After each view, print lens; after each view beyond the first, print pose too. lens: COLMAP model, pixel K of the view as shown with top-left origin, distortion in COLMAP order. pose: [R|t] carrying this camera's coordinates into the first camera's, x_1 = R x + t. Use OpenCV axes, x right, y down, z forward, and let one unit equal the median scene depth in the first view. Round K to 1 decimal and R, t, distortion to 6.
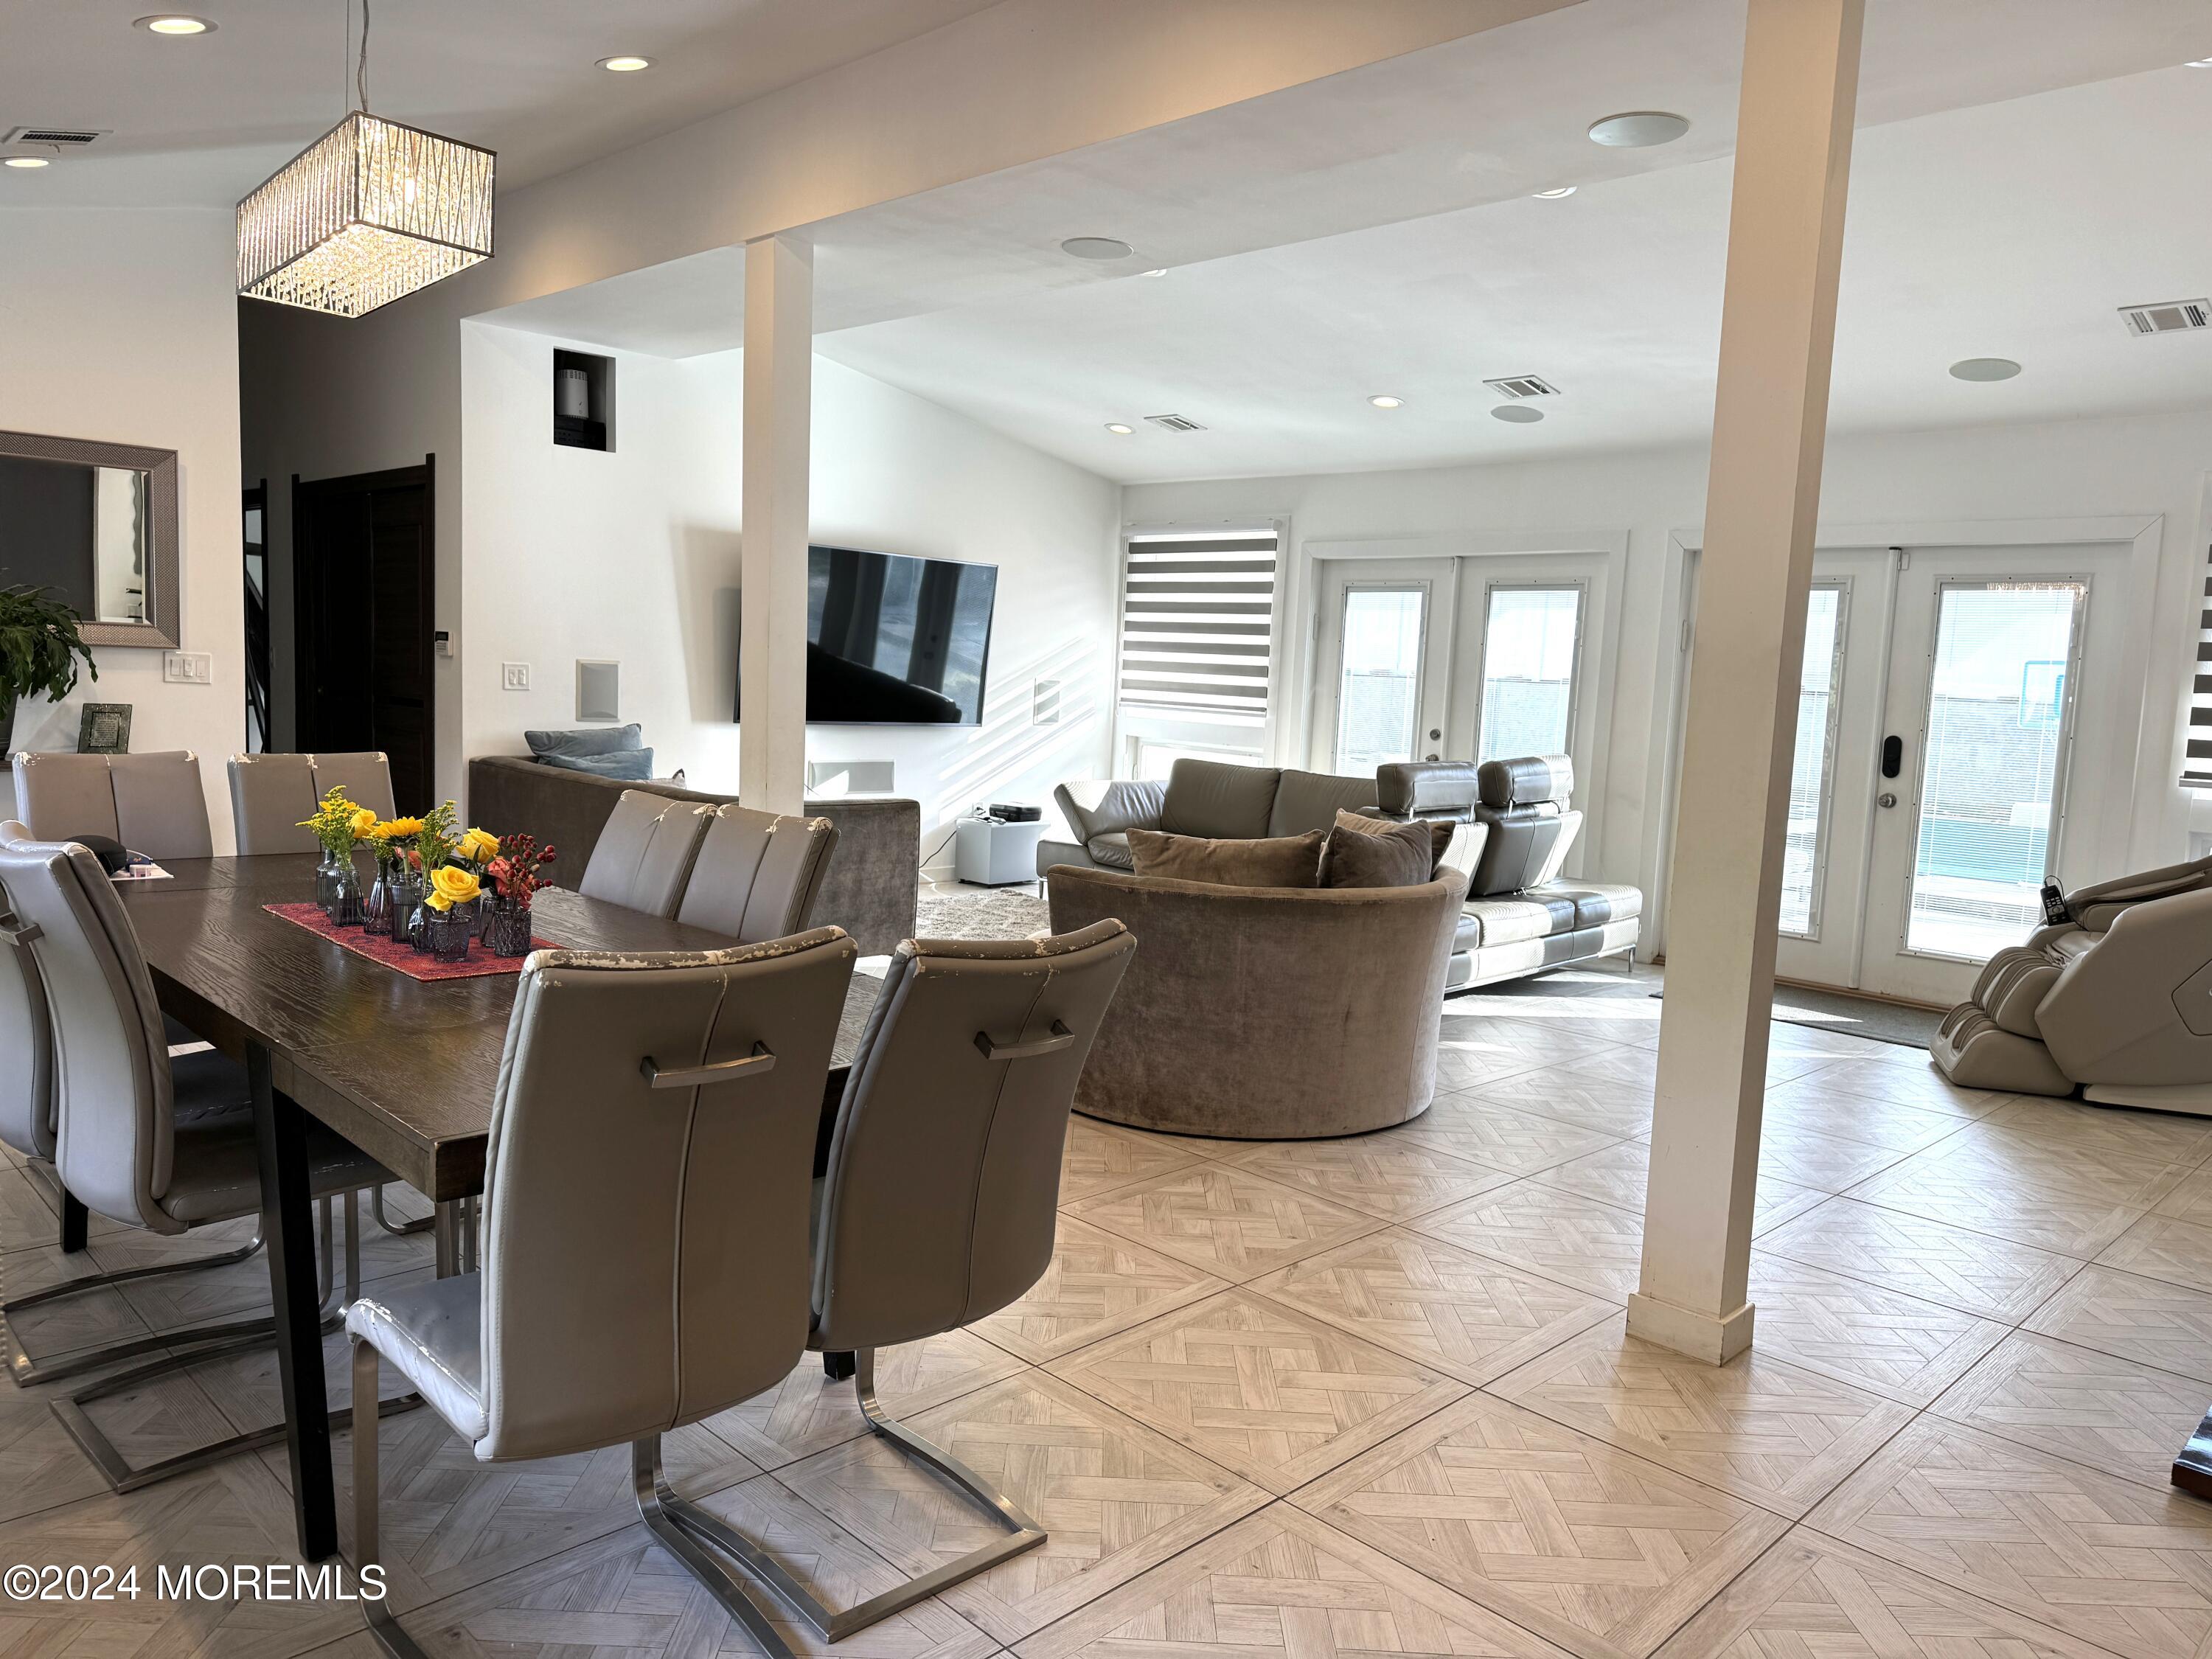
lens RADIAL K [[1551.6, 0, 1086.5], [0, 1551.6, 839.4], [0, 0, 1]] dist [0.062767, -0.073240]
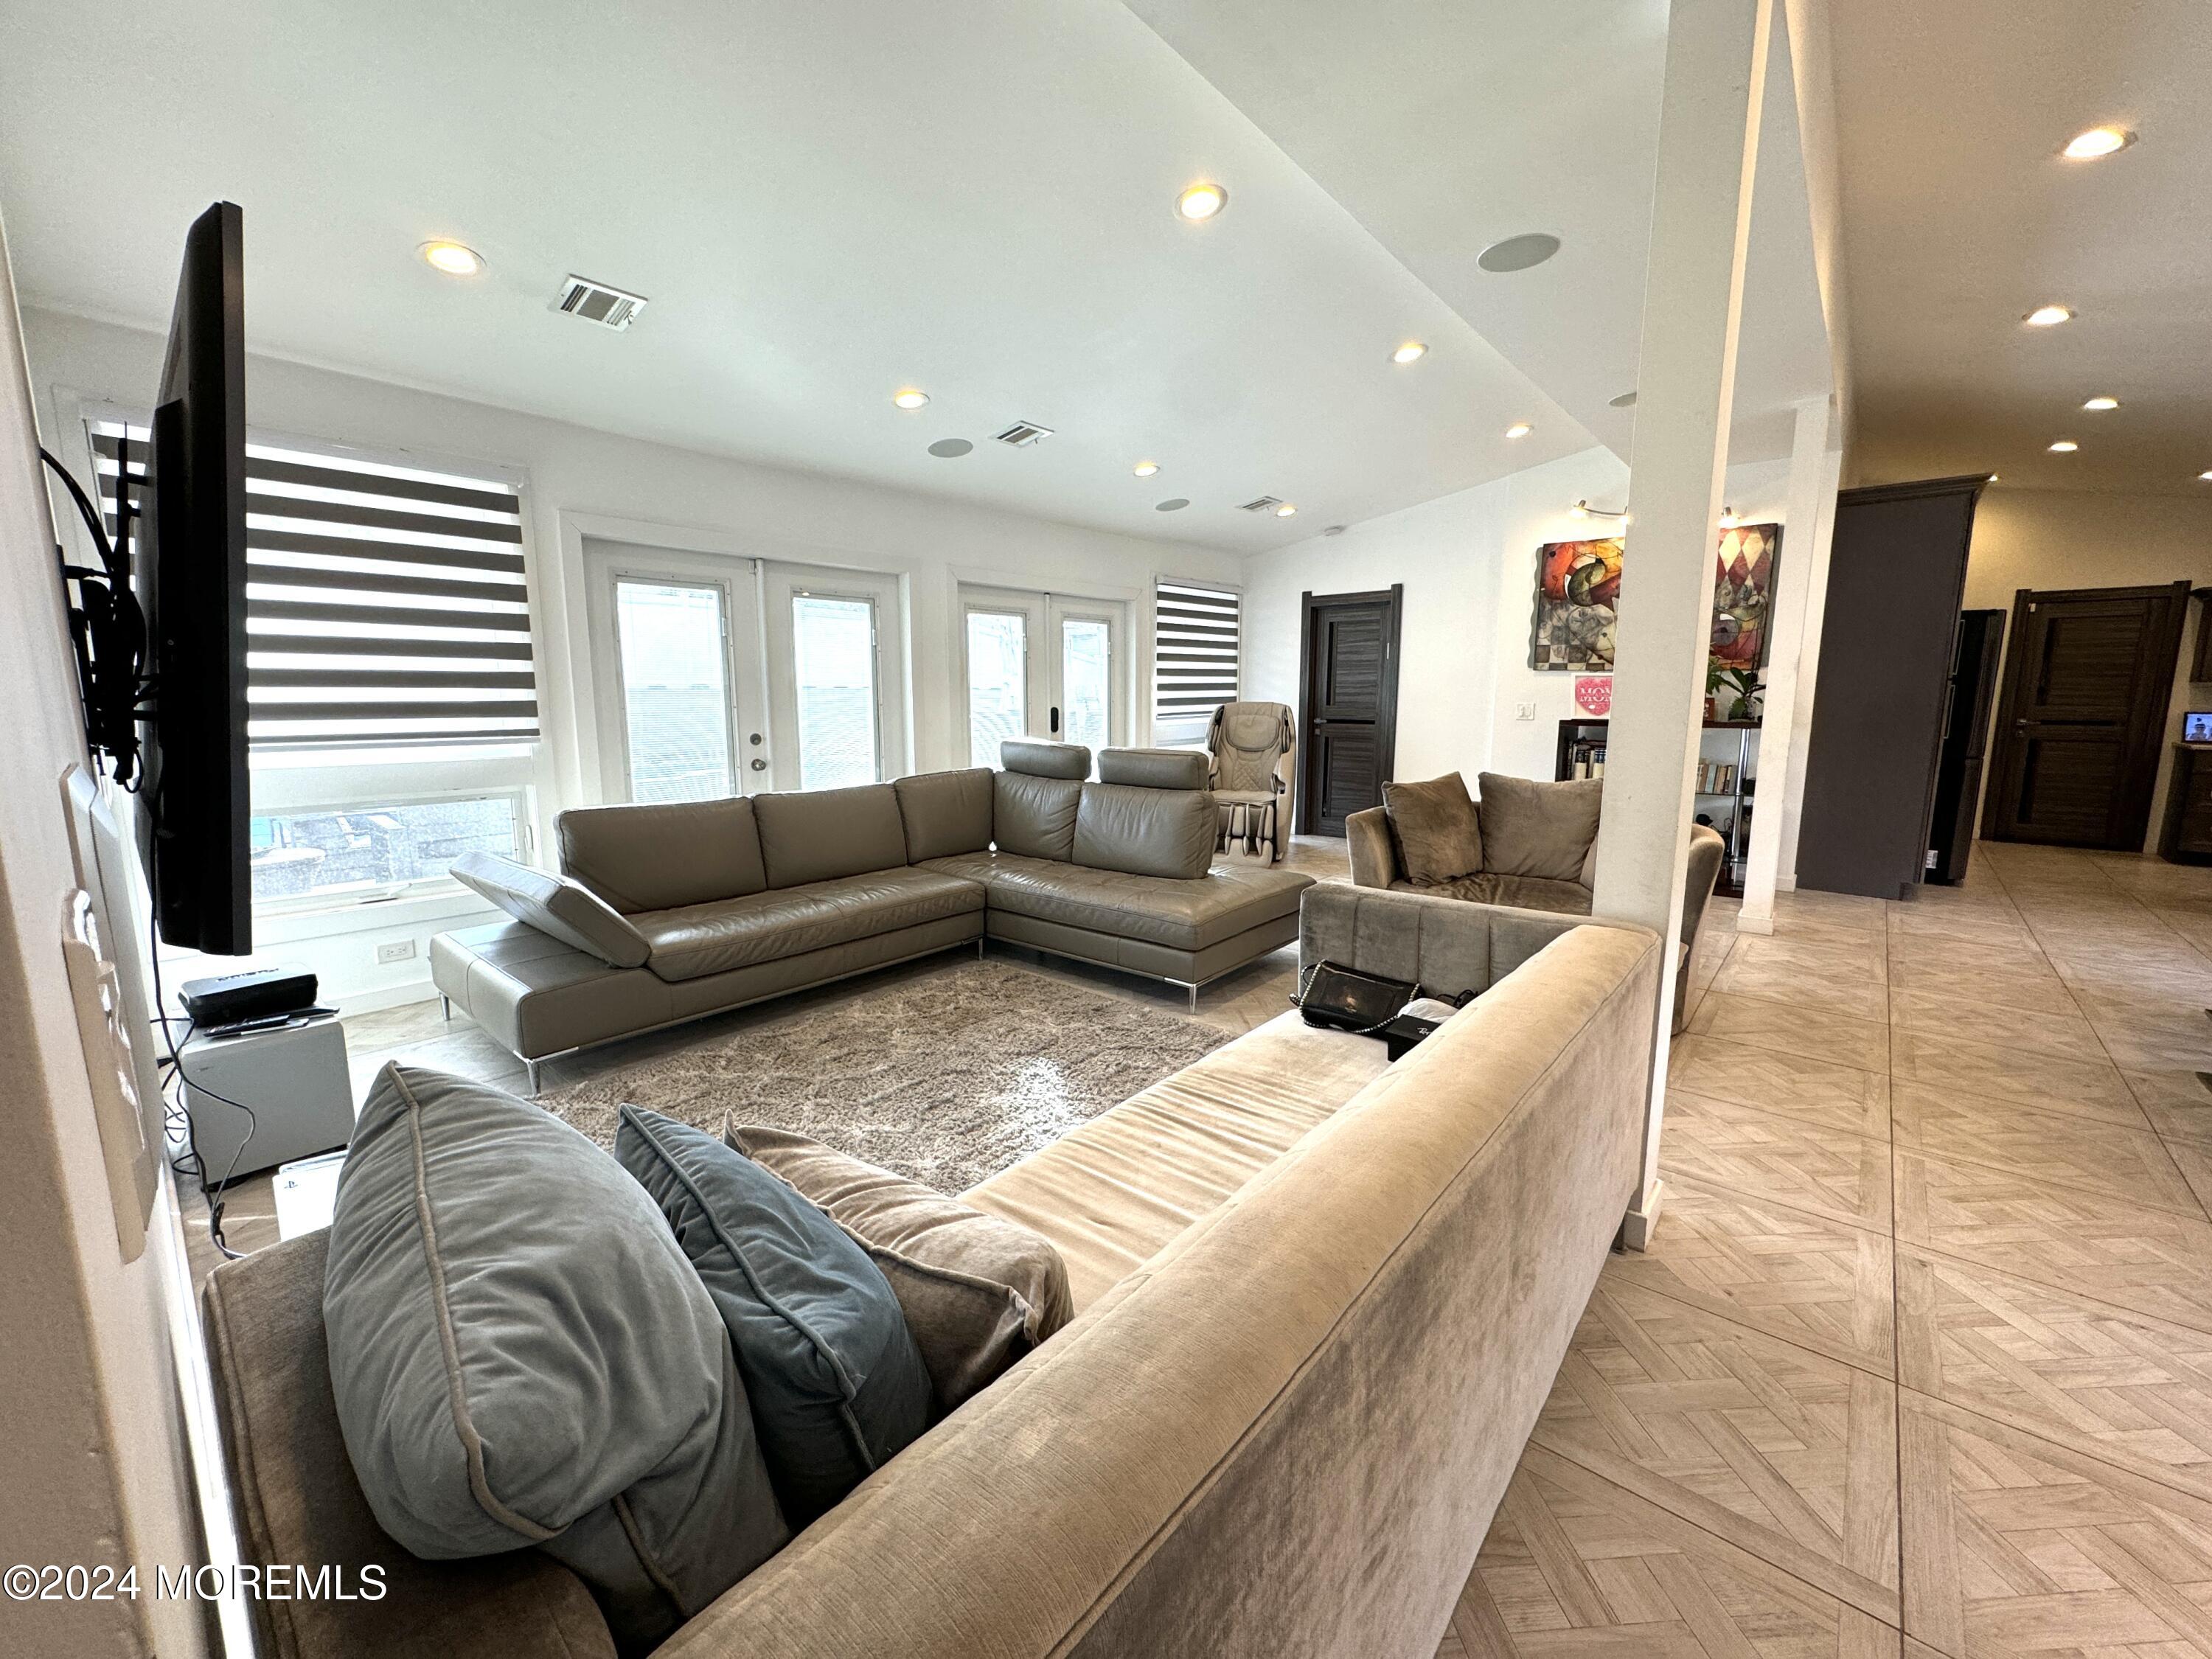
lens RADIAL K [[882.7, 0, 1108.1], [0, 882.7, 830.3], [0, 0, 1]] dist [-0.001766, 0.000474]
pose [[-0.091853, -0.202757, 0.974912, -0.428912], [0.105087, 0.971610, 0.211971, -0.127498], [-0.990212, 0.121921, -0.067939, 0.986773]]
